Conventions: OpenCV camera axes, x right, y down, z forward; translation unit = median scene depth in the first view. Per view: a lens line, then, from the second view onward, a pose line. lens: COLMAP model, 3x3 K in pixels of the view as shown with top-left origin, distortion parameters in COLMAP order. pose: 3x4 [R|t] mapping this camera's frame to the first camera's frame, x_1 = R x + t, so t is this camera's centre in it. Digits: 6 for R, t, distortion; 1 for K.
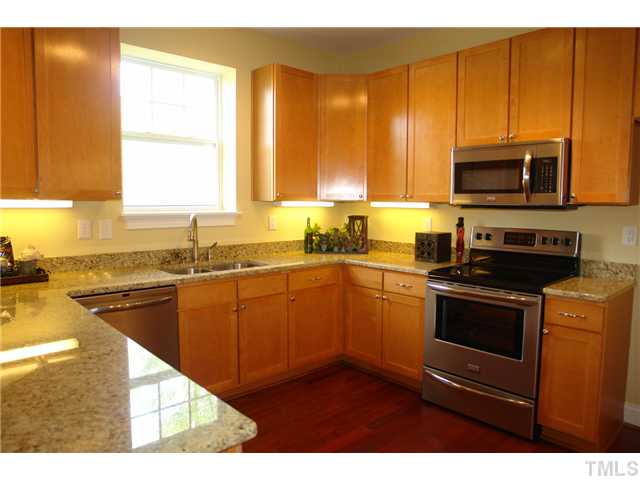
lens RADIAL K [[453.6, 0, 315.8], [0, 453.6, 236.7], [0, 0, 1]] dist [-0.055071, 0.015499]
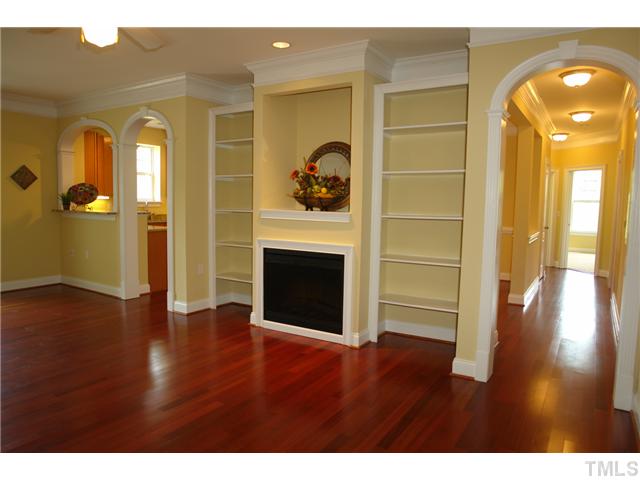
lens RADIAL K [[449.8, 0, 296.8], [0, 449.8, 234.0], [0, 0, 1]] dist [-0.018898, 0.017431]
pose [[0.975090, -0.008767, 0.221635, 0.018759], [0.008593, 0.999962, 0.001752, 0.154302], [-0.221642, 0.000196, 0.975128, -1.938550]]
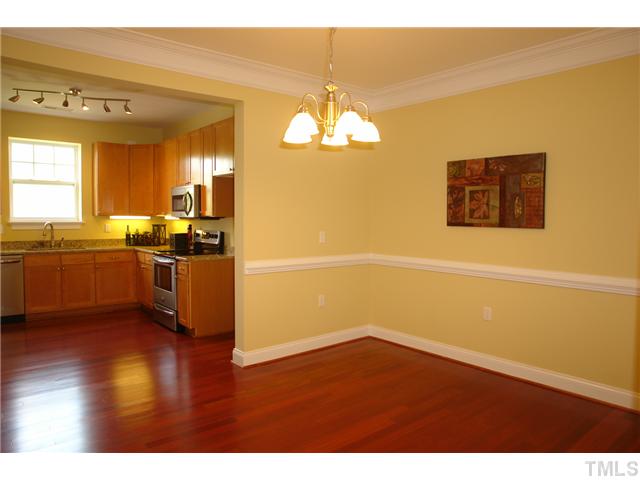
lens RADIAL K [[453.6, 0, 316.9], [0, 453.6, 237.1], [0, 0, 1]] dist [-0.055071, 0.015499]
pose [[0.998118, 0.004864, -0.061125, 1.000492], [-0.007102, 0.999310, -0.036452, 0.075037], [0.060906, 0.036817, 0.997464, -0.832780]]
